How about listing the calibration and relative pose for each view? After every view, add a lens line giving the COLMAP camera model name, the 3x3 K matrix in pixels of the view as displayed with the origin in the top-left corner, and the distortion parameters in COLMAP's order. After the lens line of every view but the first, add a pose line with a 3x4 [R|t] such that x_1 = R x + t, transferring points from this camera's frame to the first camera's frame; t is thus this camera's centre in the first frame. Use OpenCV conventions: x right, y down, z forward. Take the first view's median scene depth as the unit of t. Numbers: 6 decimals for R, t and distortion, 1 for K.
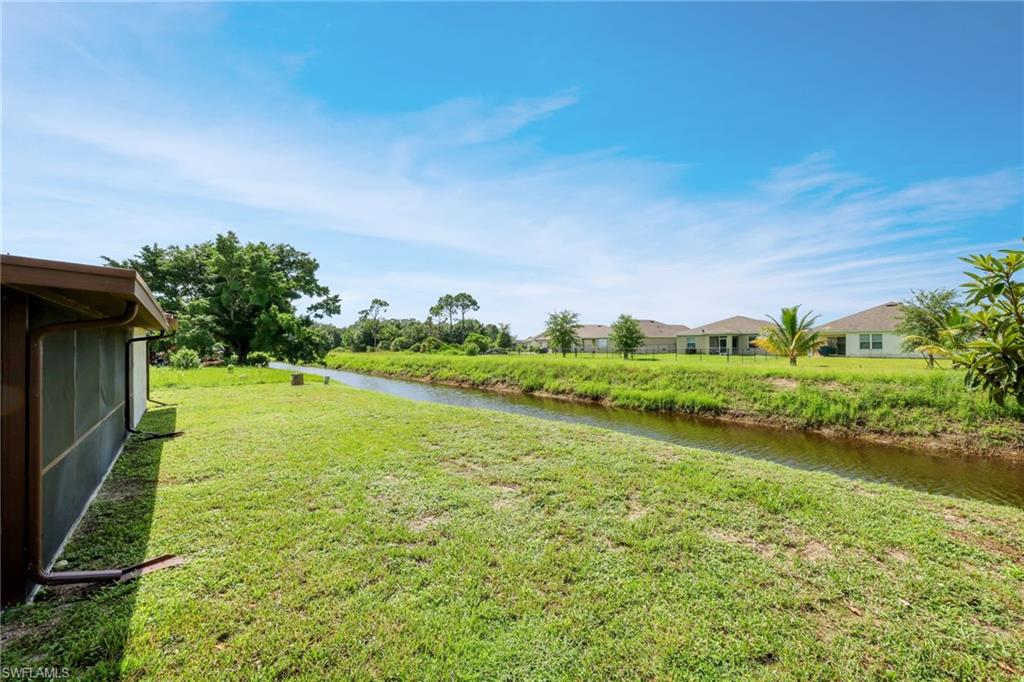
lens RADIAL K [[411.4, 0, 512.0], [0, 411.4, 341.0], [0, 0, 1]] dist [0.001291, 0.000099]
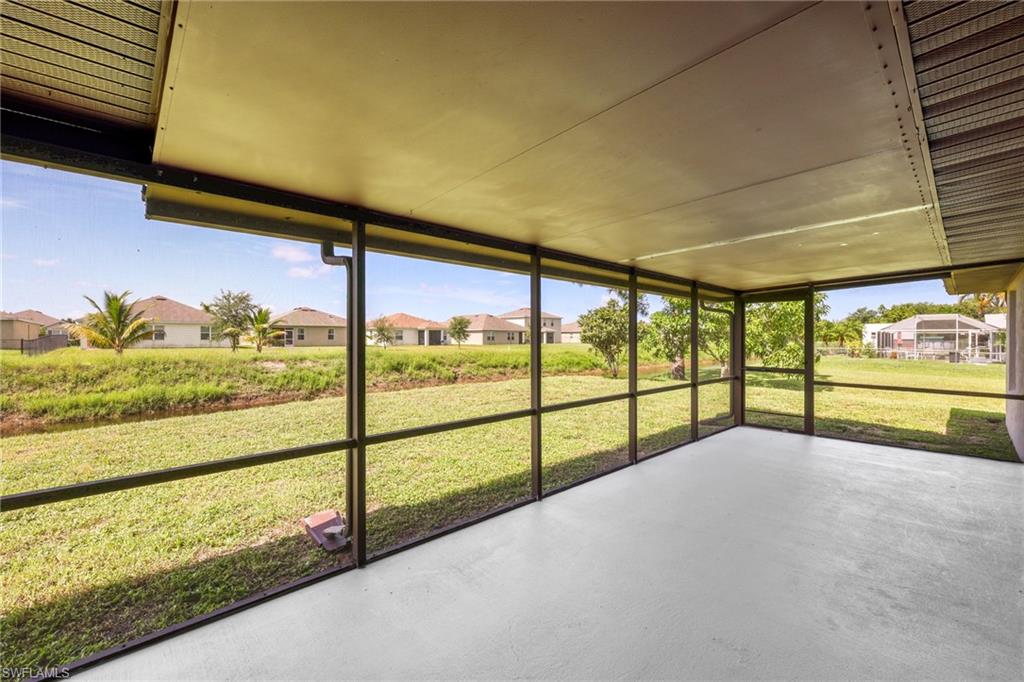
lens RADIAL K [[411.4, 0, 512.0], [0, 411.4, 341.0], [0, 0, 1]] dist [0.001291, 0.000099]
pose [[-0.083442, -0.001009, 0.996512, -0.217698], [-0.011879, 0.999929, 0.000018, 0.010329], [-0.996442, -0.011836, -0.083448, 0.165422]]
